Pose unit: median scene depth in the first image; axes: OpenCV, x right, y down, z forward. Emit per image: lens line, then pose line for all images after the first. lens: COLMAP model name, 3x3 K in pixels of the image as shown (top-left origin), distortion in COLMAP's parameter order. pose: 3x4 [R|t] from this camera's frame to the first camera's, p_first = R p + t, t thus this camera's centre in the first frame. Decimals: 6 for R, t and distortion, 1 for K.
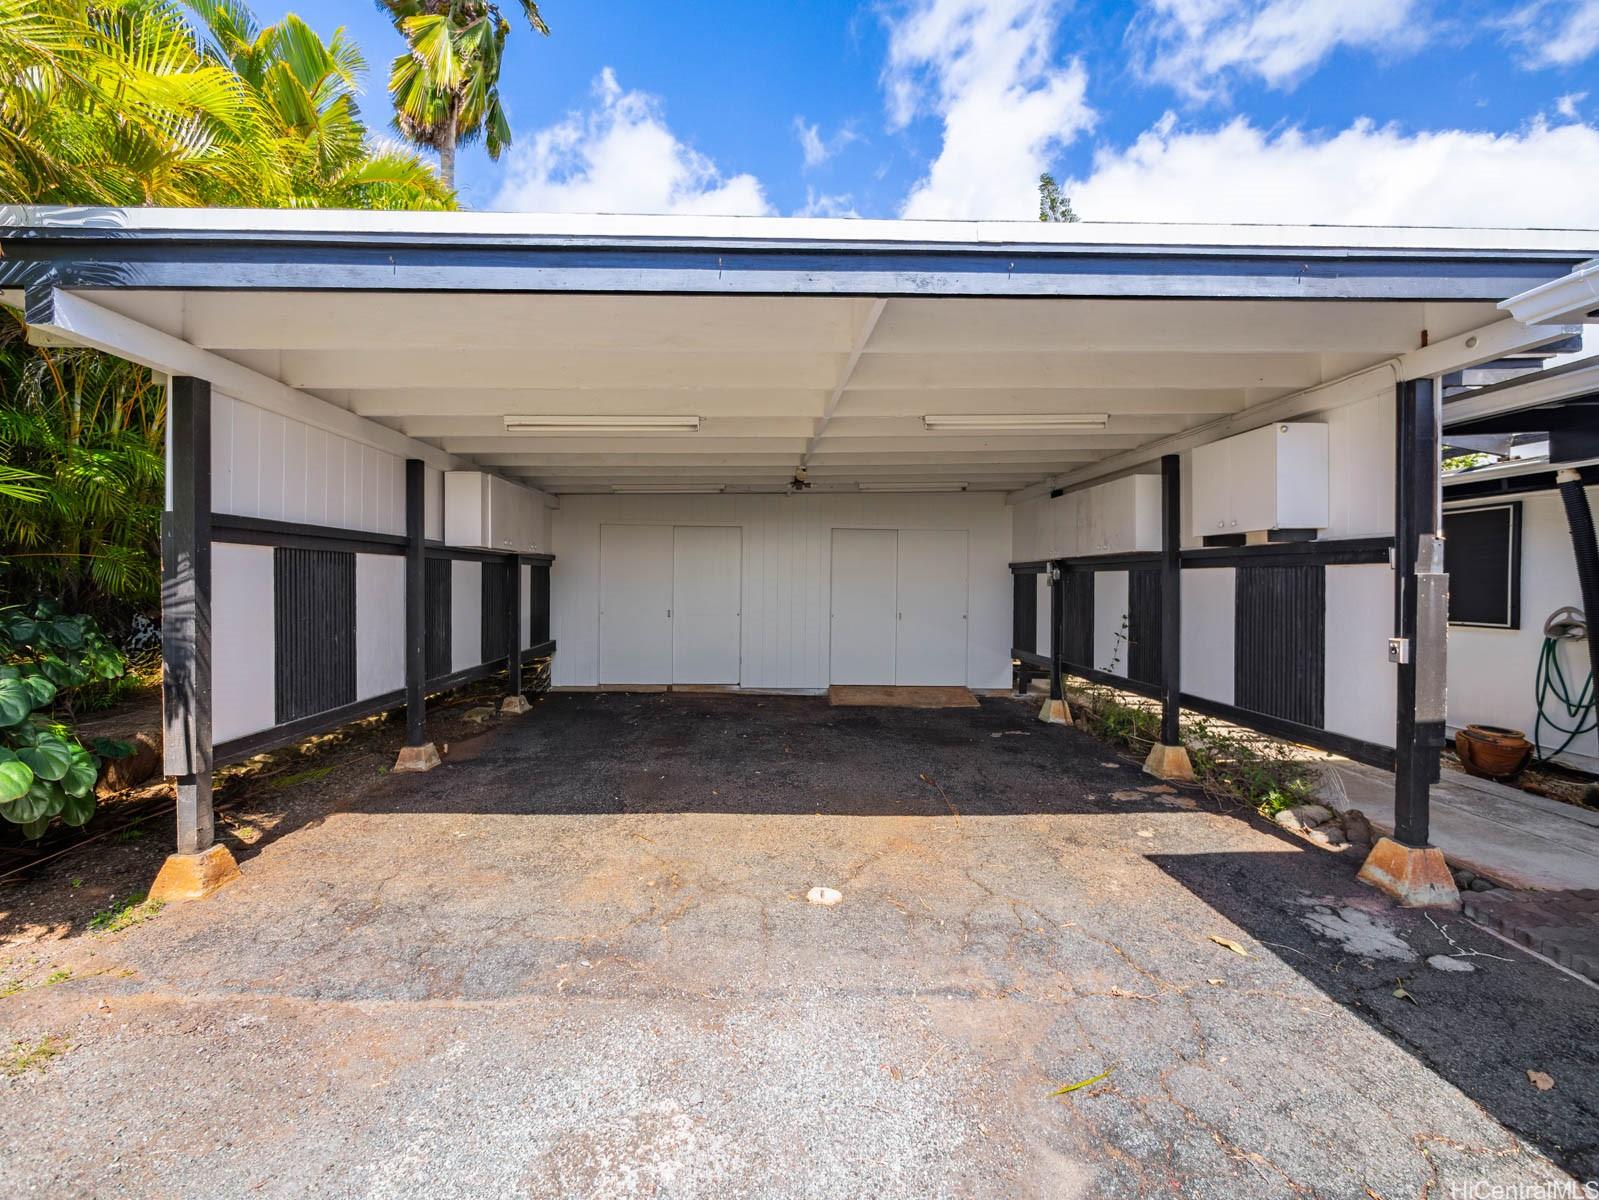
lens RADIAL K [[668.3, 0, 794.2], [0, 668.3, 593.9], [0, 0, 1]] dist [-0.001845, -0.000030]
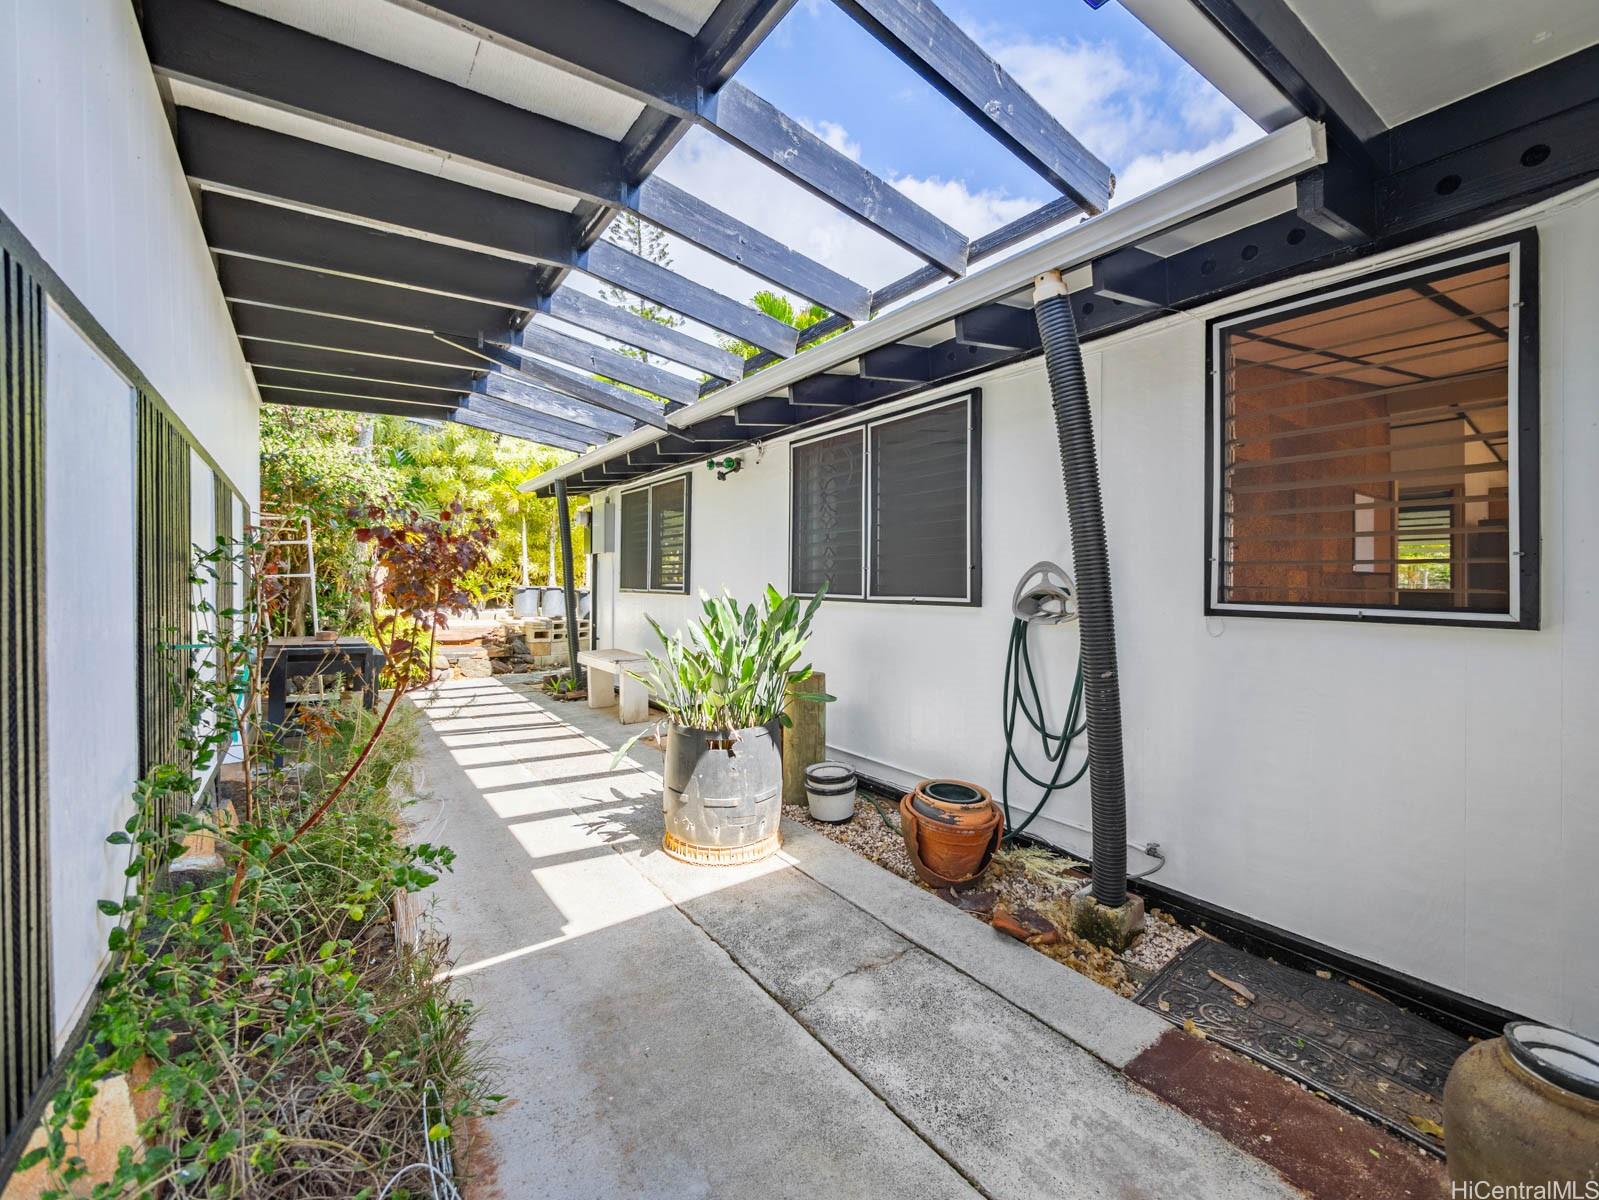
lens RADIAL K [[668.3, 0, 798.2], [0, 668.3, 602.5], [0, 0, 1]] dist [-0.001845, -0.000030]
pose [[0.837005, -0.004207, 0.547179, 0.662490], [0.007937, 0.999959, -0.004453, 0.052935], [-0.547138, 0.008070, 0.837004, 0.625239]]
